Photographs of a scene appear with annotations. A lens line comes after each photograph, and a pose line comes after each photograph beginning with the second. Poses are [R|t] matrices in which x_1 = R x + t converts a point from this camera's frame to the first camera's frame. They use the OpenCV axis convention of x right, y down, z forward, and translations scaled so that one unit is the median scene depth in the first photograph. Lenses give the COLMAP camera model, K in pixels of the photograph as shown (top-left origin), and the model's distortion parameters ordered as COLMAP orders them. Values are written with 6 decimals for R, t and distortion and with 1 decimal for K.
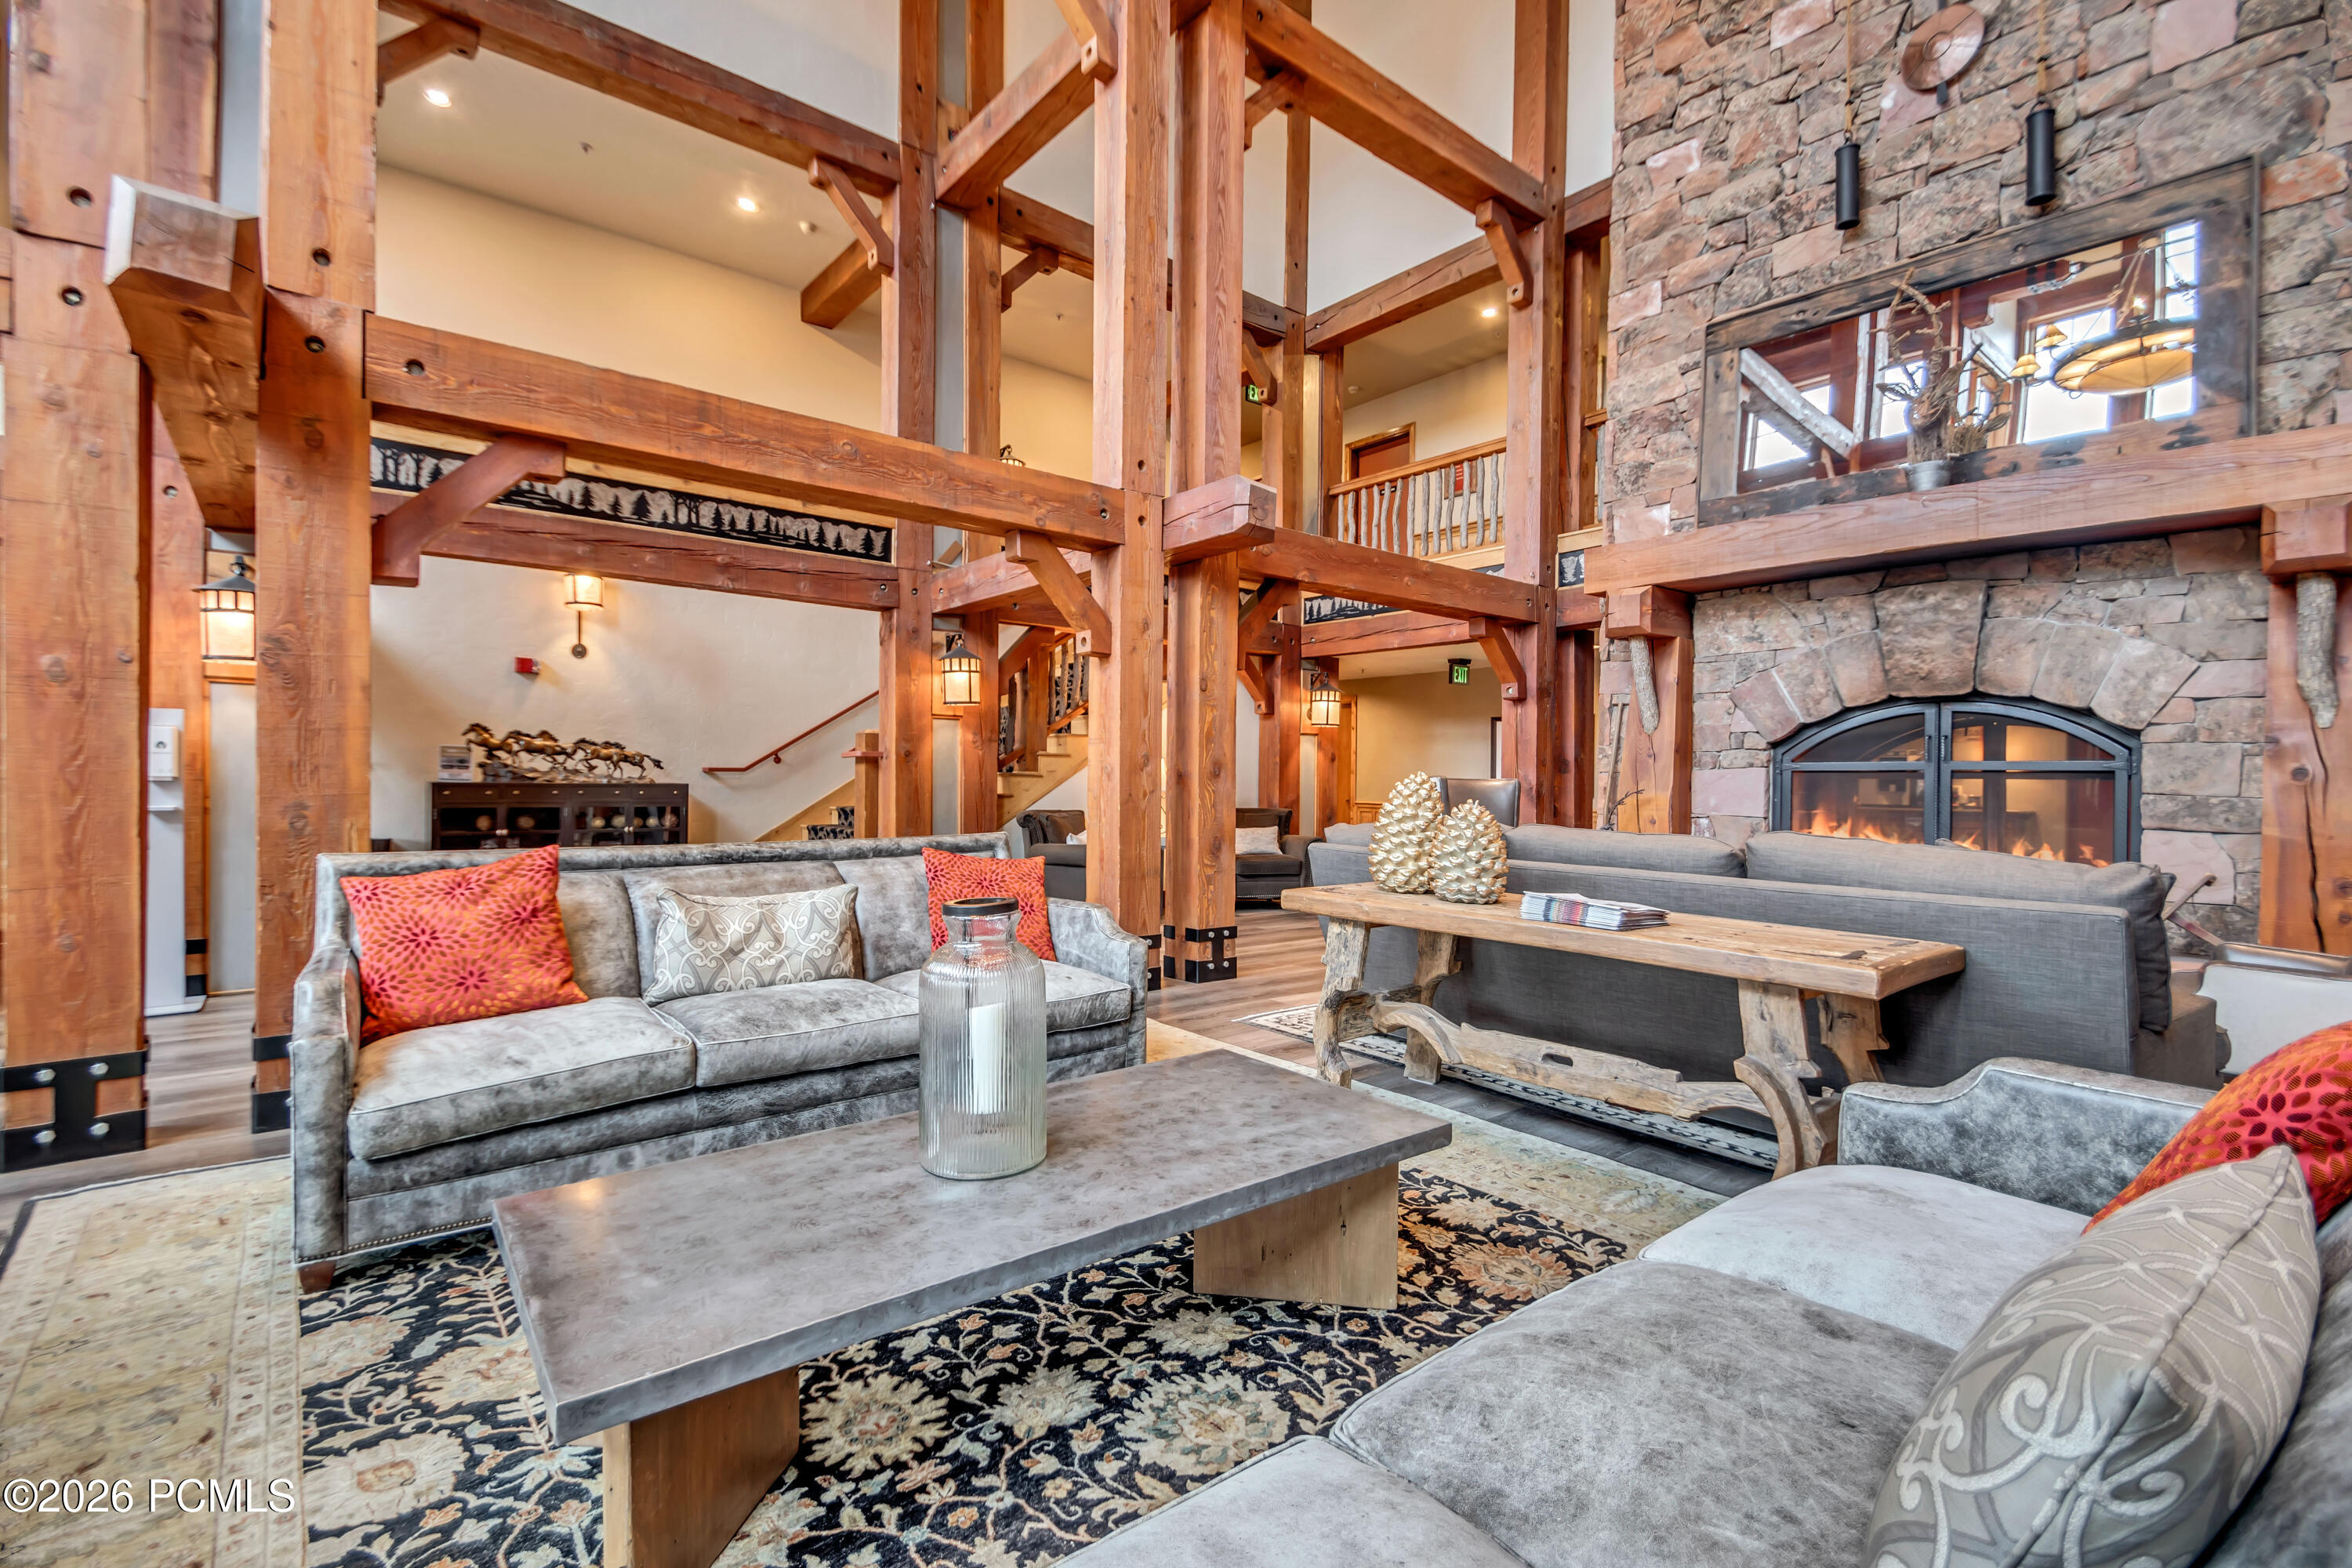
lens RADIAL K [[1035.7, 0, 1177.9], [0, 1035.7, 790.8], [0, 0, 1]] dist [0.007794, -0.005845]
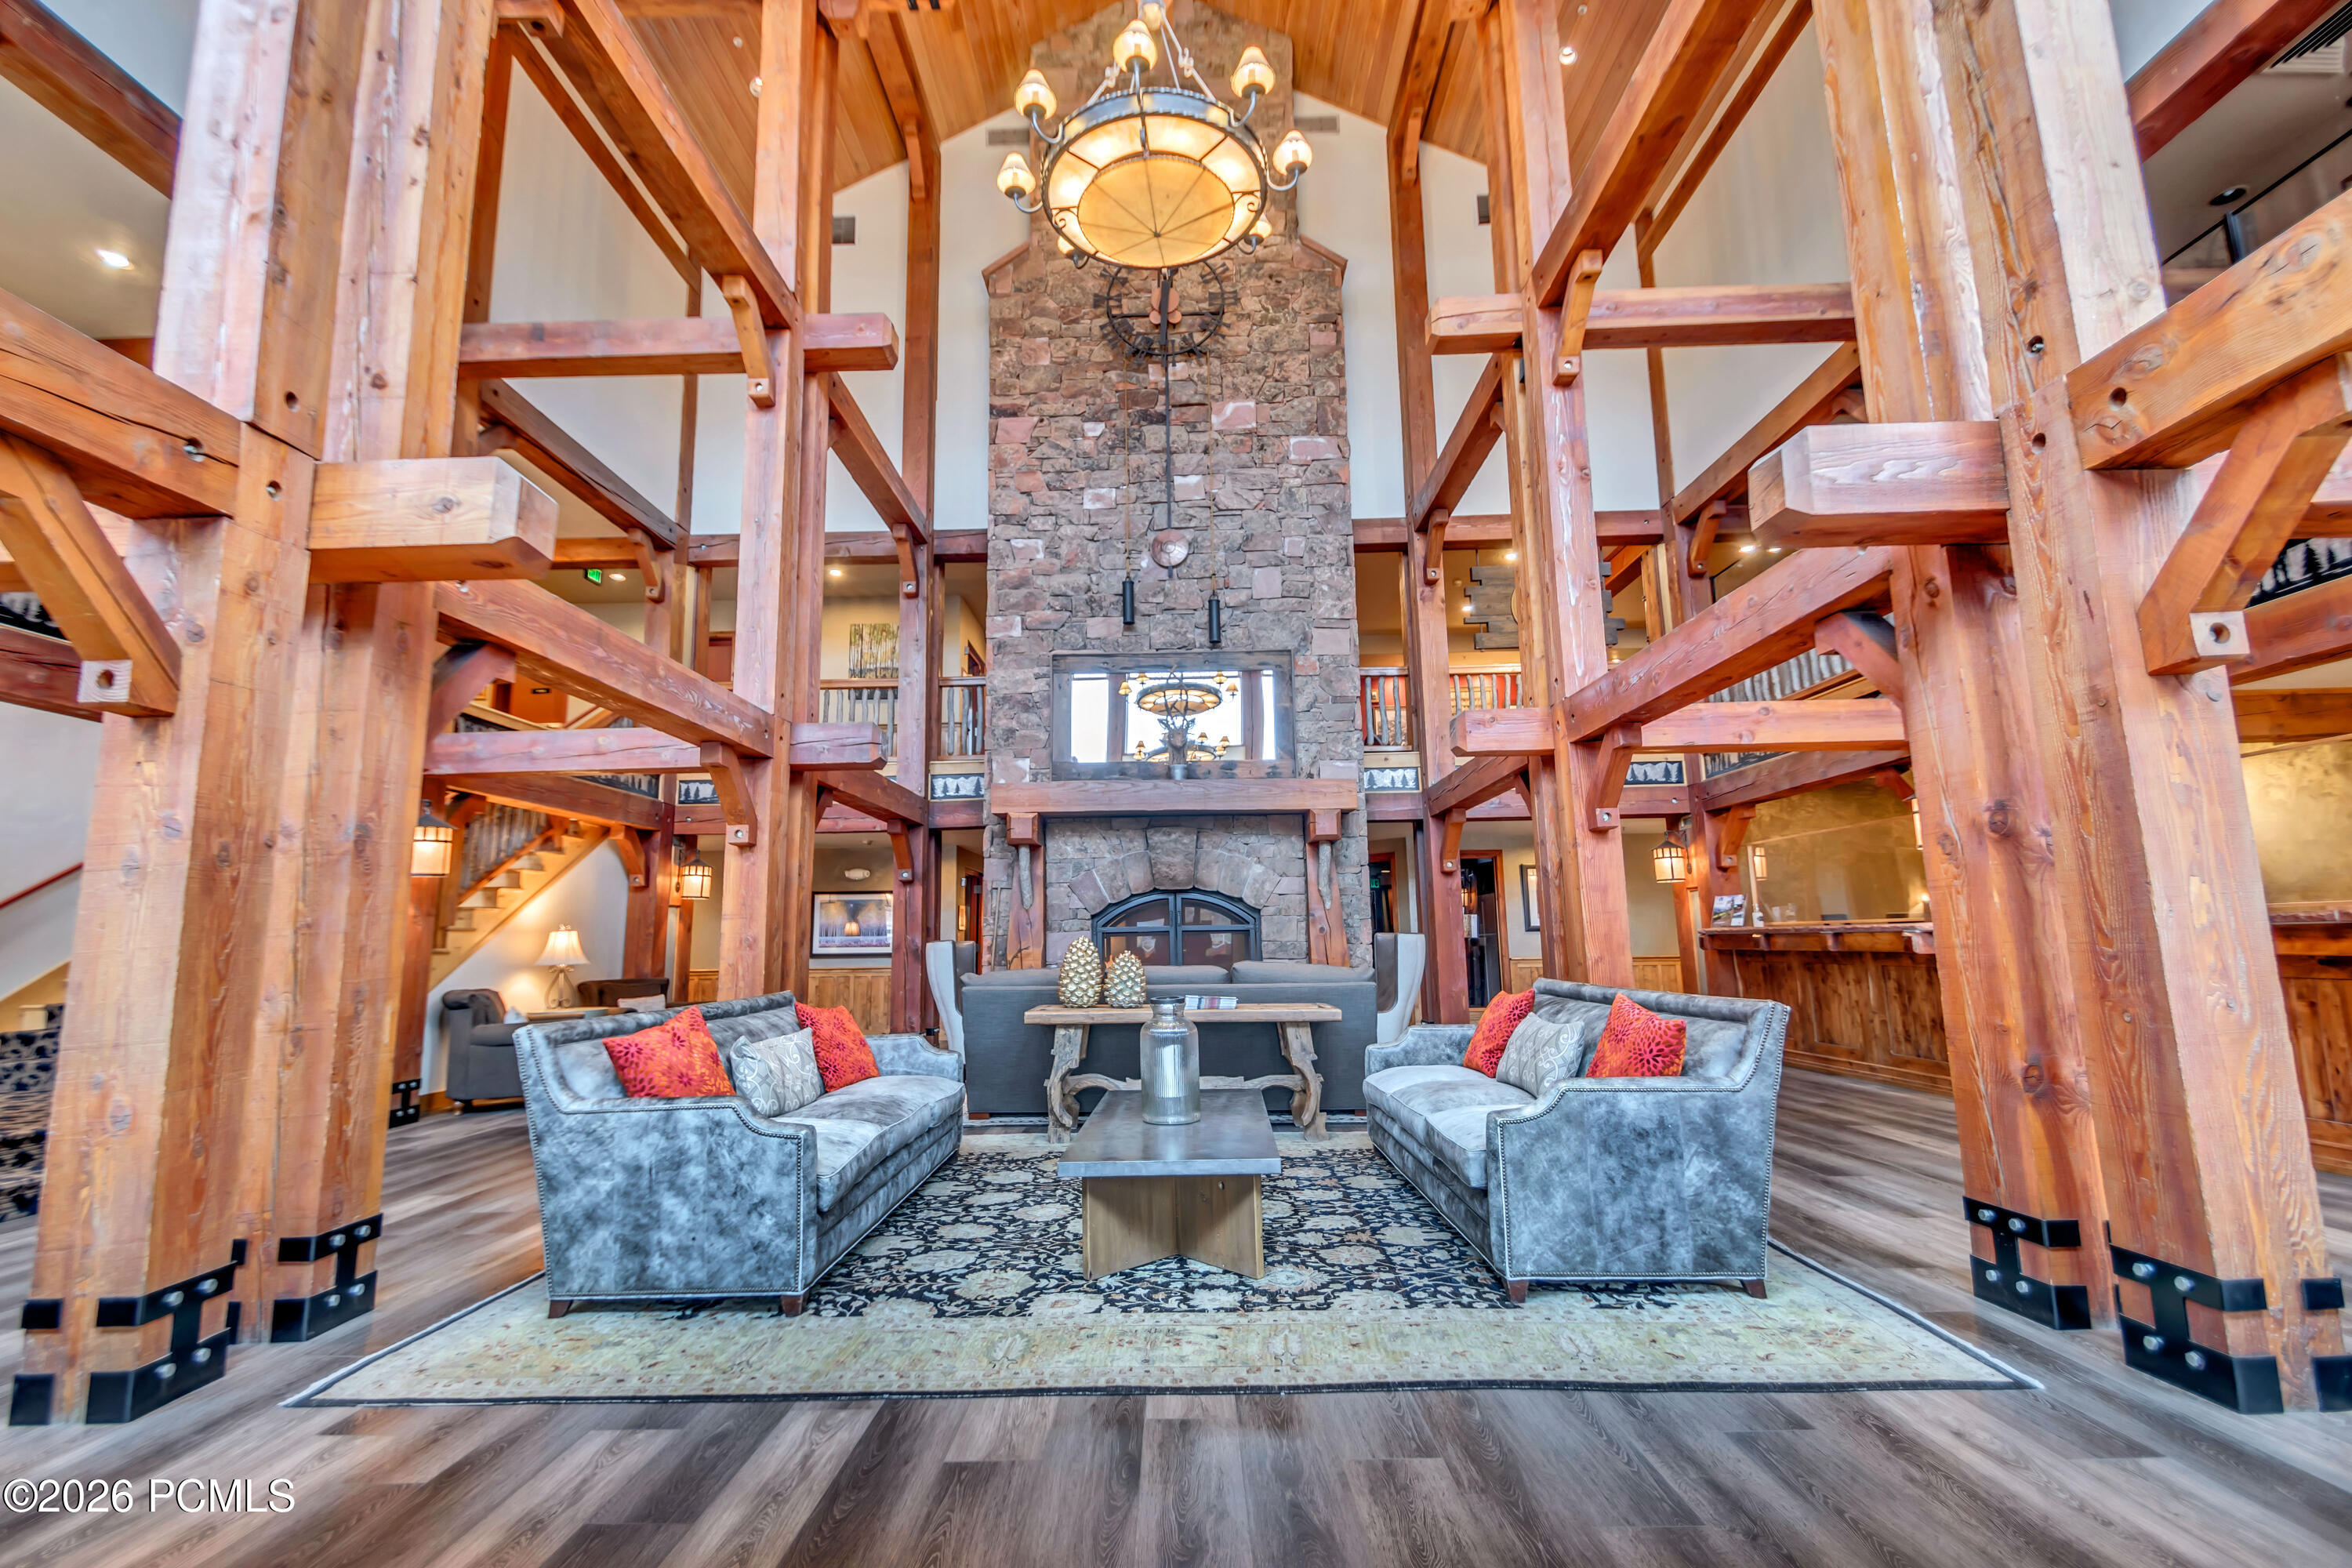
lens RADIAL K [[1035.7, 0, 1161.9], [0, 1035.7, 783.5], [0, 0, 1]] dist [0.007794, -0.005845]
pose [[0.652558, 0.092471, 0.752075, -0.637161], [0.032981, 0.988119, -0.150111, -0.003730], [-0.757020, 0.122761, 0.641755, -0.151202]]
